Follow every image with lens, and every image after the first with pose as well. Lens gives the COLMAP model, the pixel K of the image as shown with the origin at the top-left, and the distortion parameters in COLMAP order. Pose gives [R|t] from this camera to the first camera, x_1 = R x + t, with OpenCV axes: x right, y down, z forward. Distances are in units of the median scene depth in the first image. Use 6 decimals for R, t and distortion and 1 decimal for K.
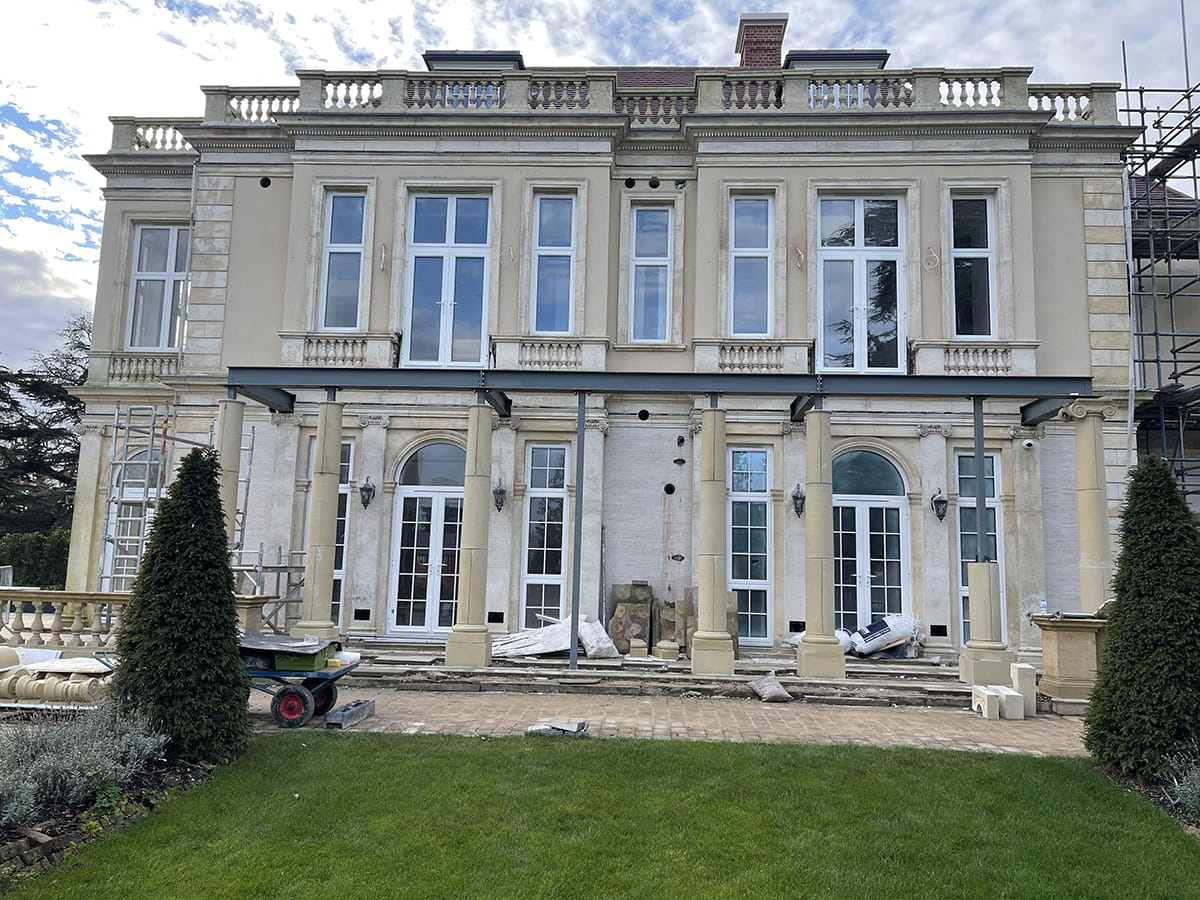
lens RADIAL K [[909.7, 0, 603.6], [0, 909.7, 446.2], [0, 0, 1]] dist [0.038312, -0.021131]
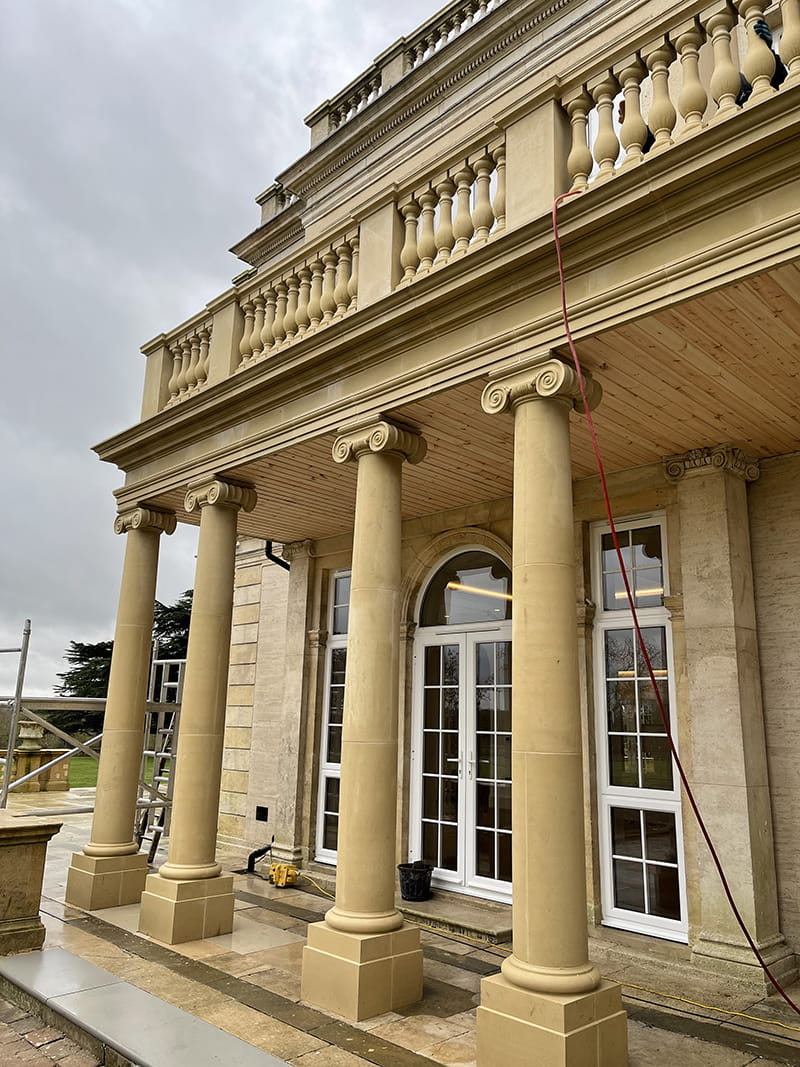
lens RADIAL K [[808.9, 0, 398.8], [0, 808.9, 534.4], [0, 0, 1]] dist [0.038312, -0.021131]
pose [[0.734470, -0.158765, -0.659808, 0.132173], [0.075975, 0.985374, -0.152531, 0.055693], [0.674375, 0.061901, 0.735790, 0.502014]]
